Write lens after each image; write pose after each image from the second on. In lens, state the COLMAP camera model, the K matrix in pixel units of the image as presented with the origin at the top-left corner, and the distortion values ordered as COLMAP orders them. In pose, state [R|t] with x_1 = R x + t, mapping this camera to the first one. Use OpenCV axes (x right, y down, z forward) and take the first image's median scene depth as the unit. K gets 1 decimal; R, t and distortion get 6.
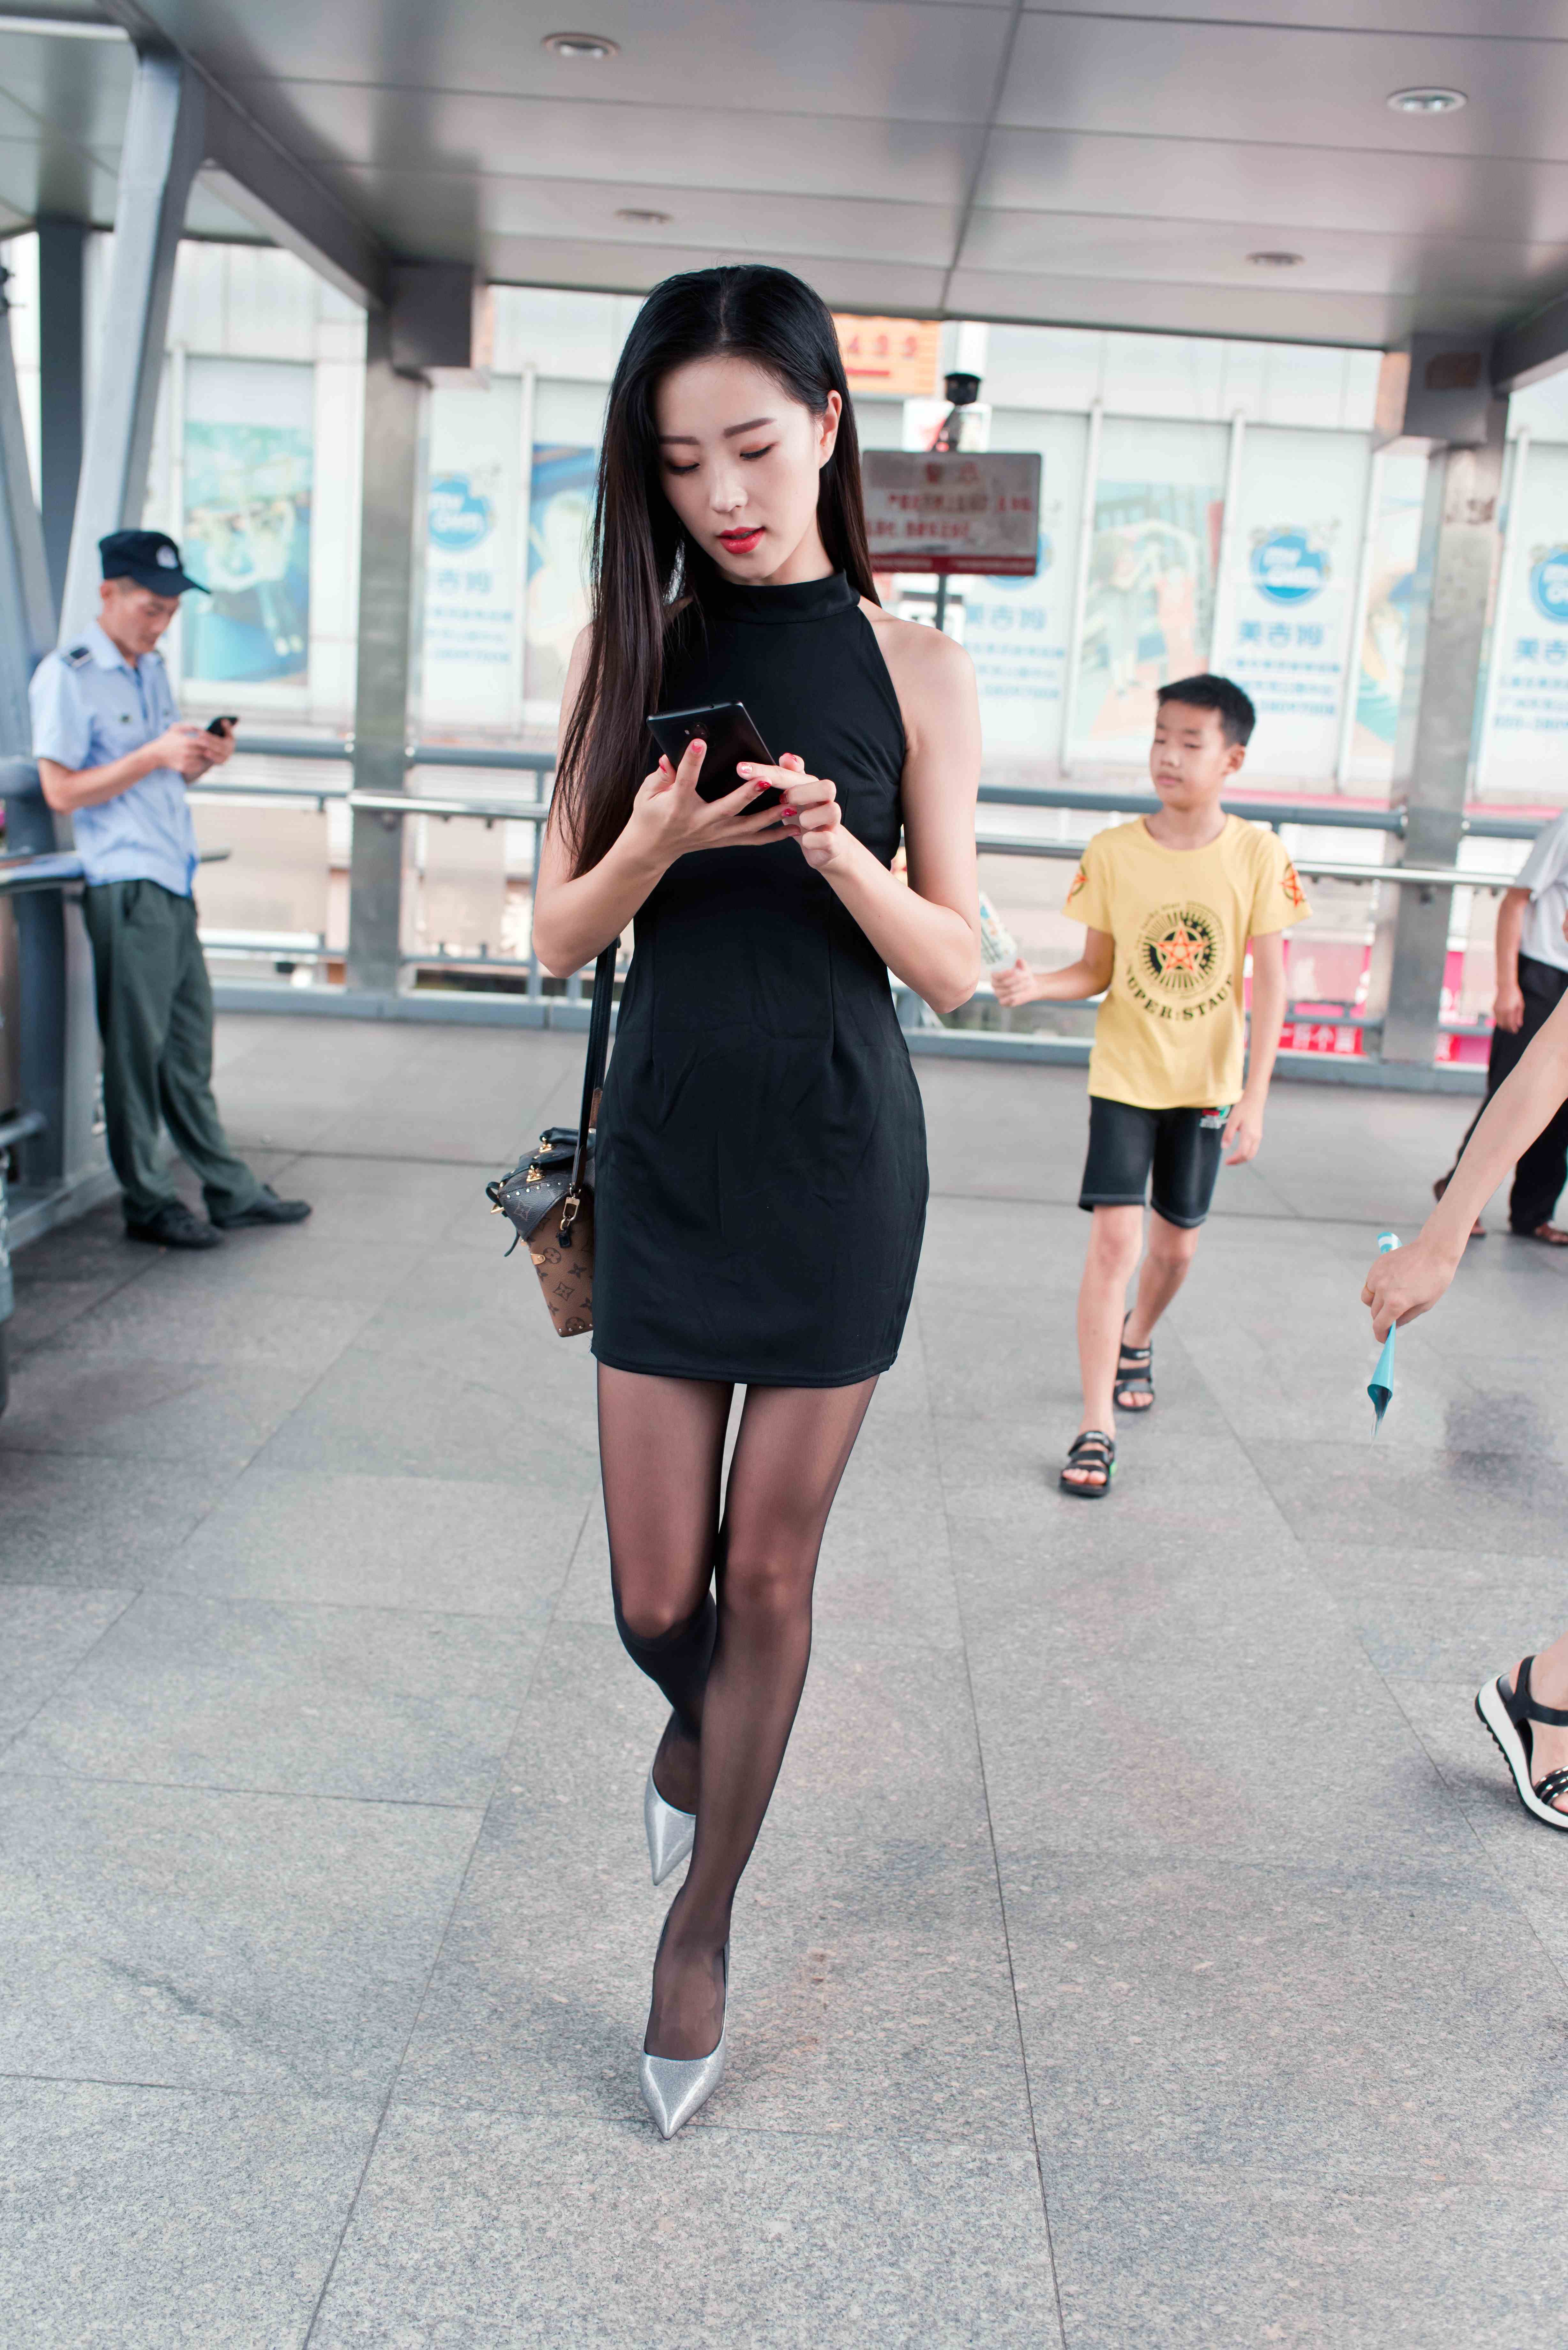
lens RADIAL K [[2281.8, 0, 781.8], [0, 2281.8, 1170.4], [0, 0, 1]] dist [0.014883, -0.015467]
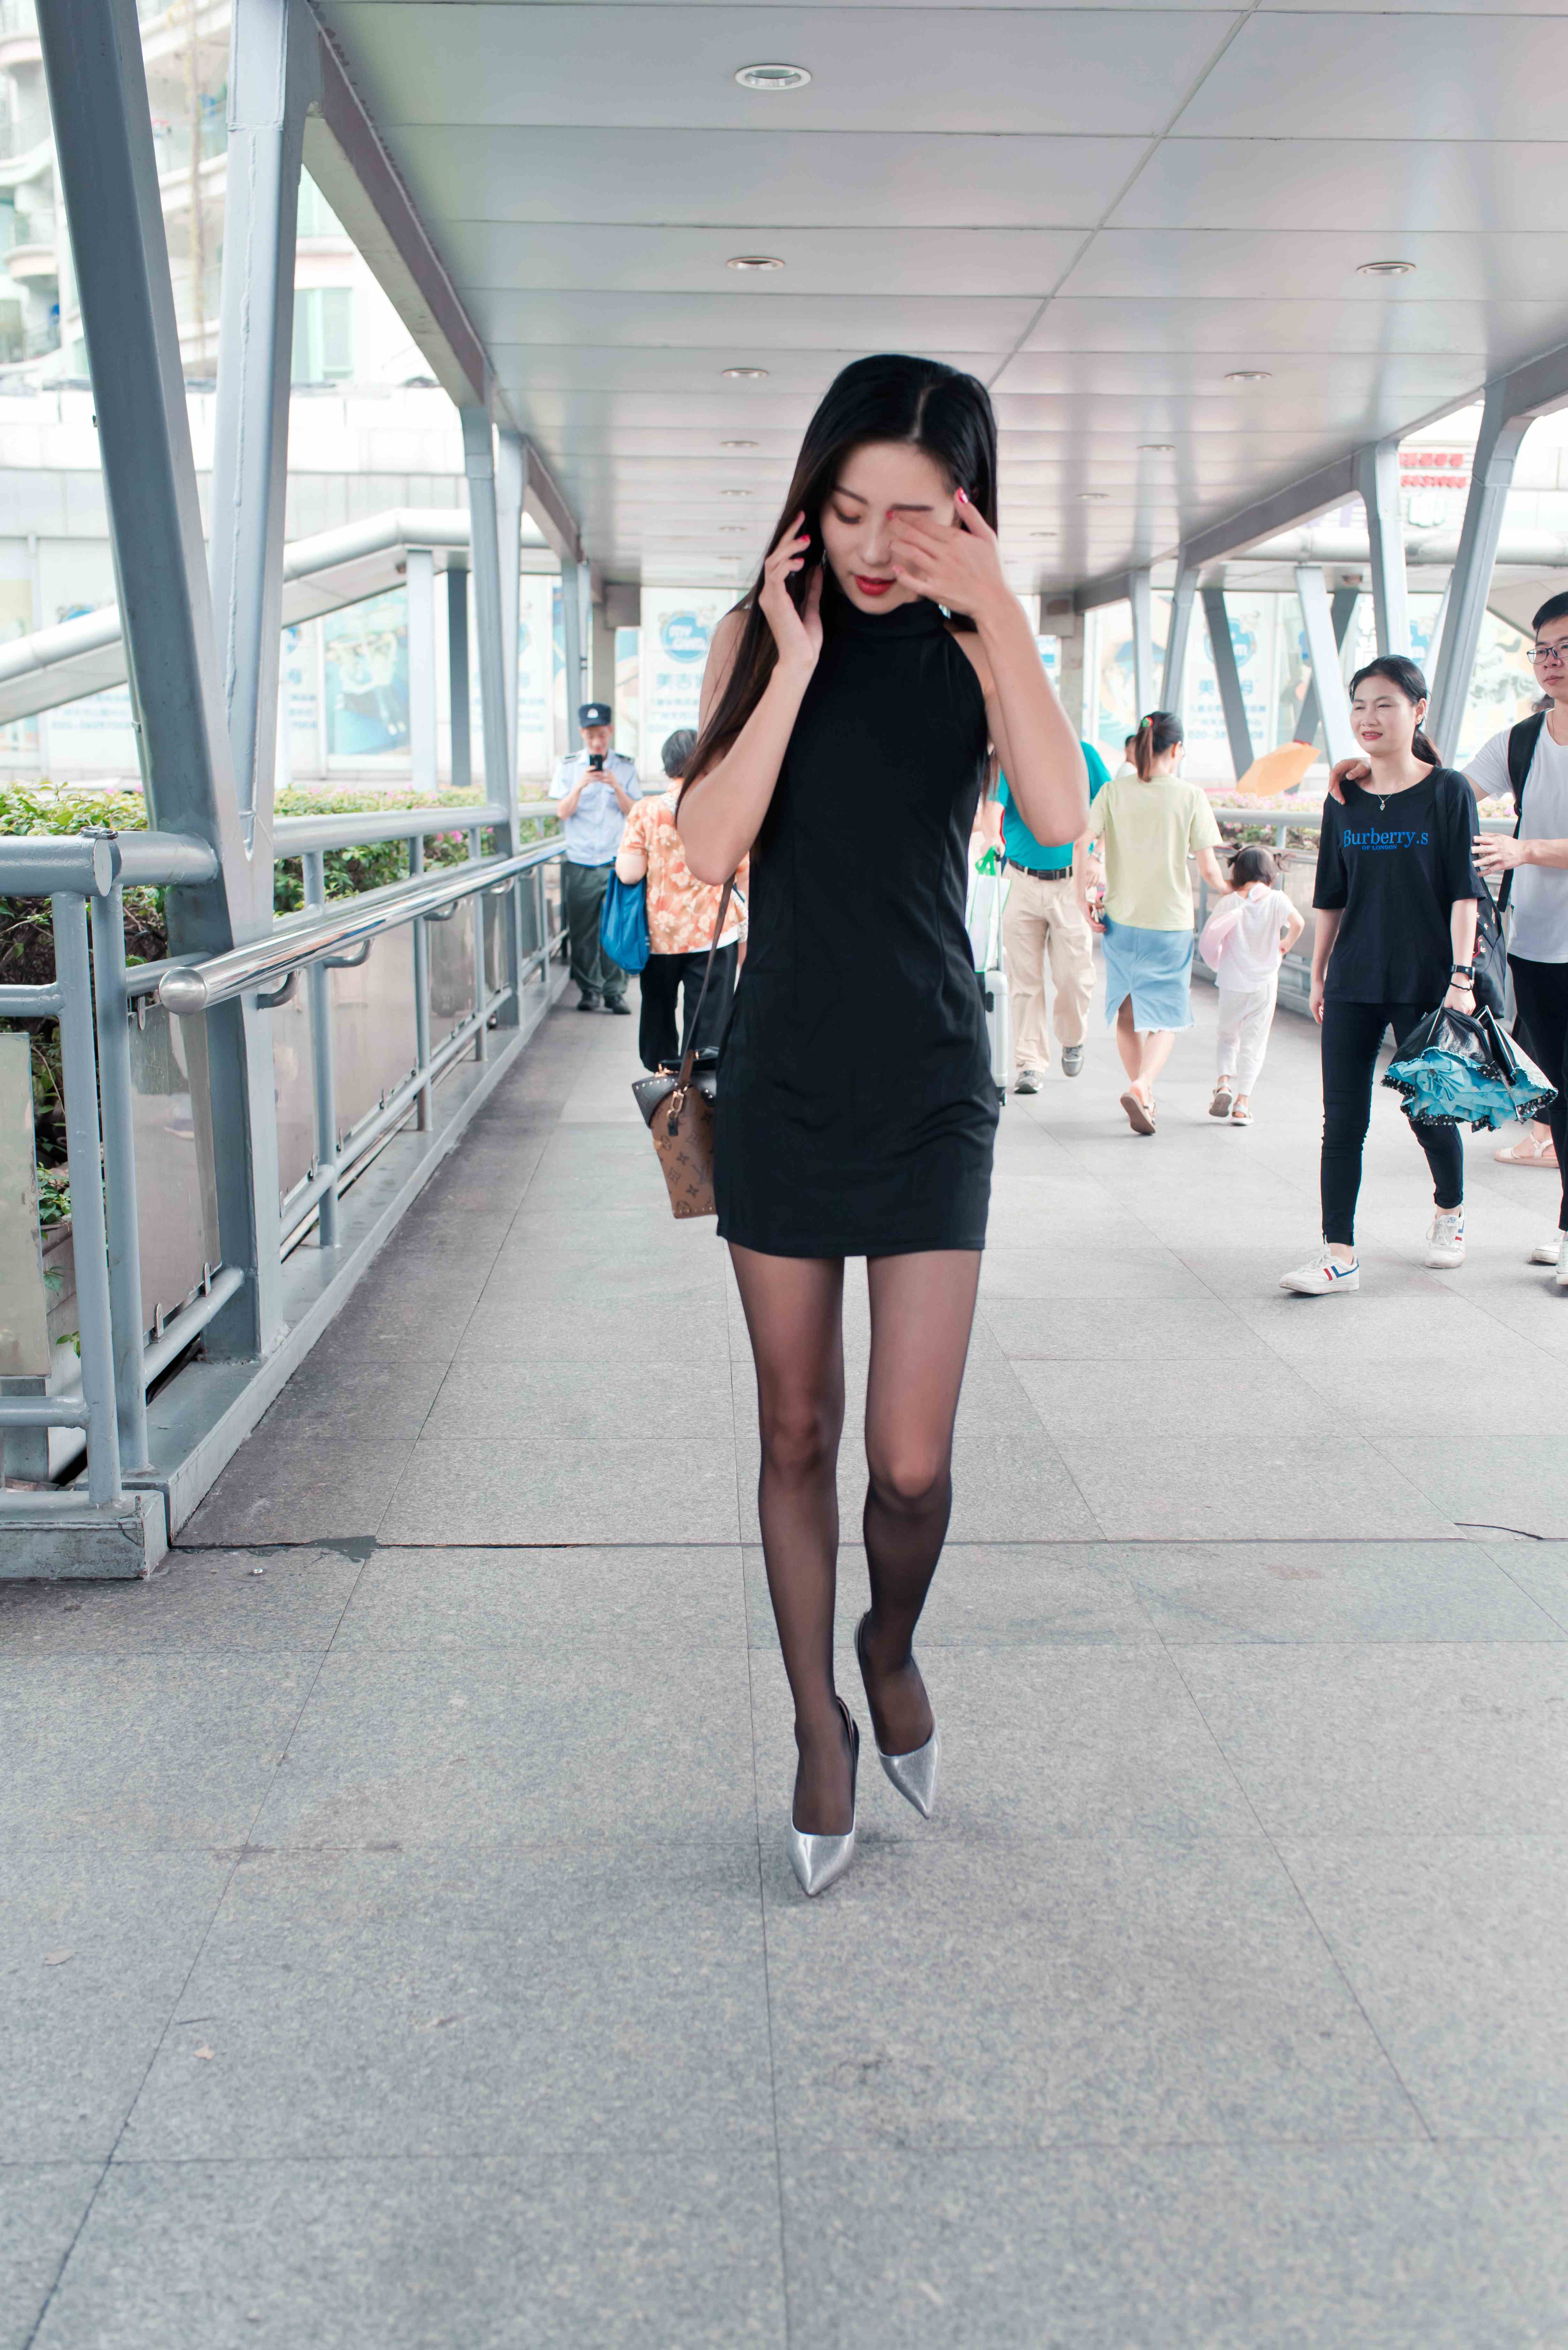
lens RADIAL K [[2333.5, 0, 777.8], [0, 2333.5, 1177.0], [0, 0, 1]] dist [0.012775, 0.006731]
pose [[0.996437, -0.064885, 0.053874, -0.173704], [0.065583, 0.997783, -0.011292, 0.256417], [-0.053022, 0.014785, 0.998484, -1.409750]]
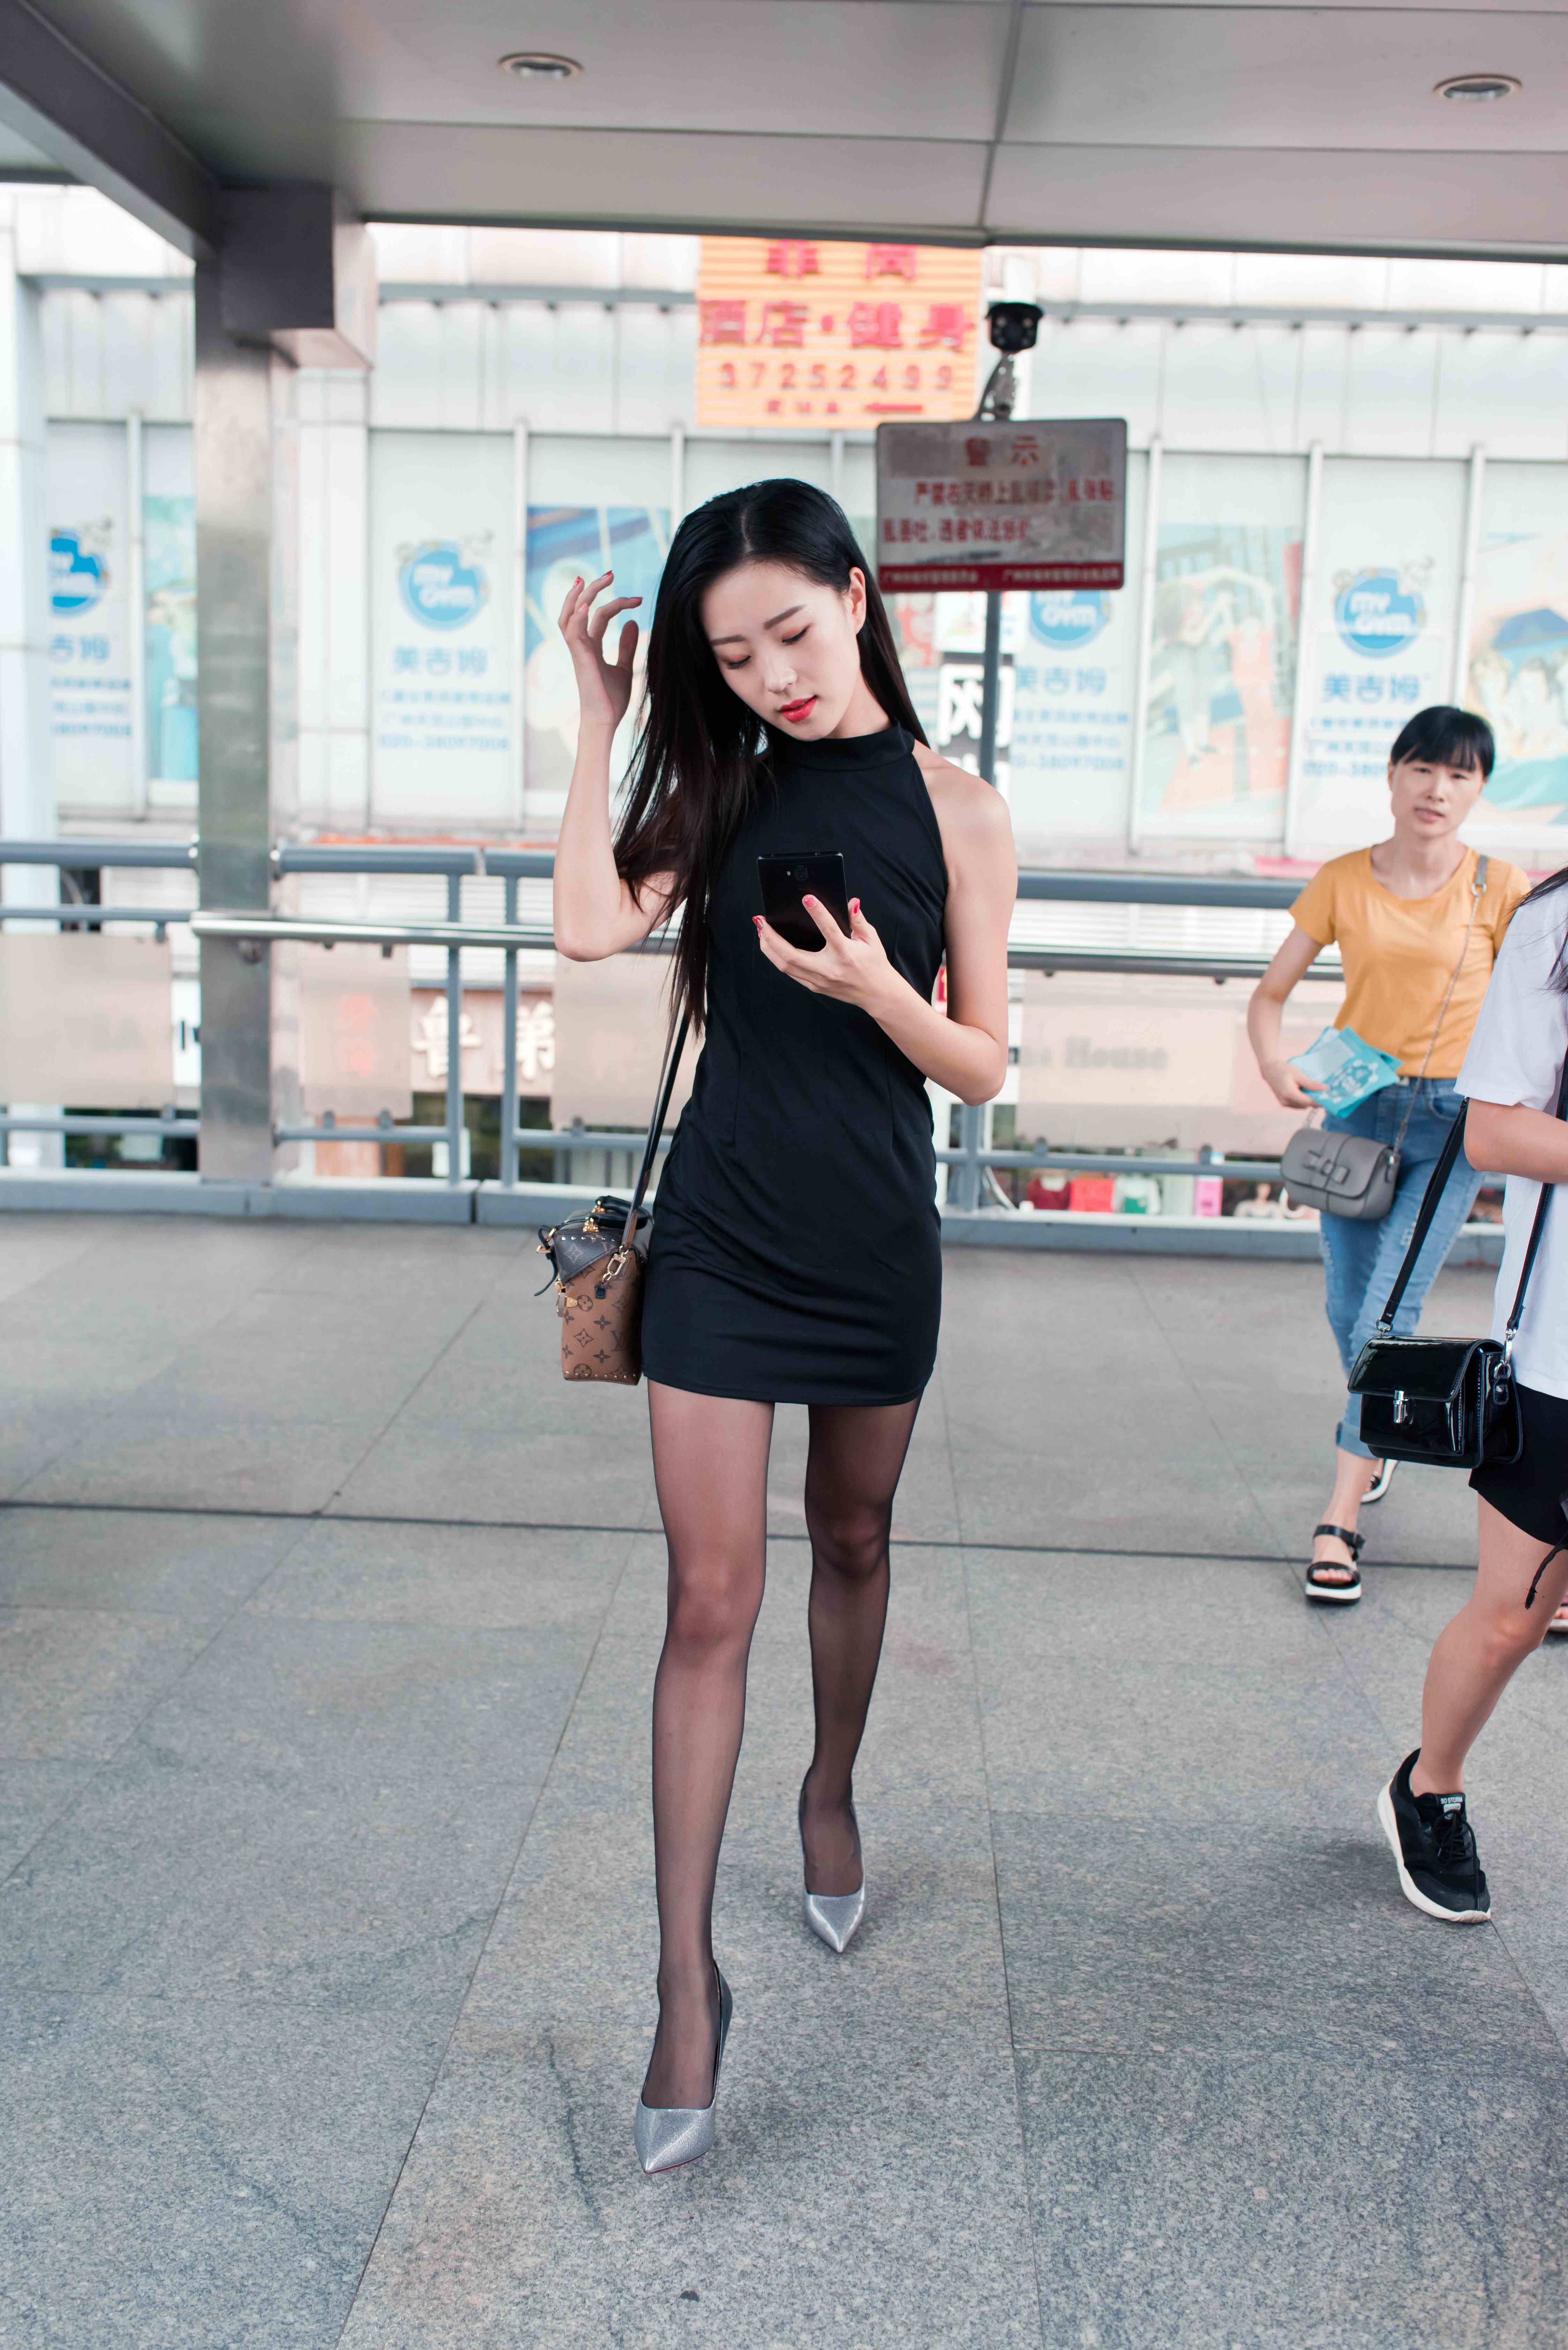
lens RADIAL K [[2293.7, 0, 784.0], [0, 2293.7, 1175.0], [0, 0, 1]] dist [0.005600, 0.007493]
pose [[0.999288, -0.028684, -0.024526, 0.016232], [0.027796, 0.998972, -0.035796, -0.050769], [0.025528, 0.035088, 0.999058, 0.275771]]
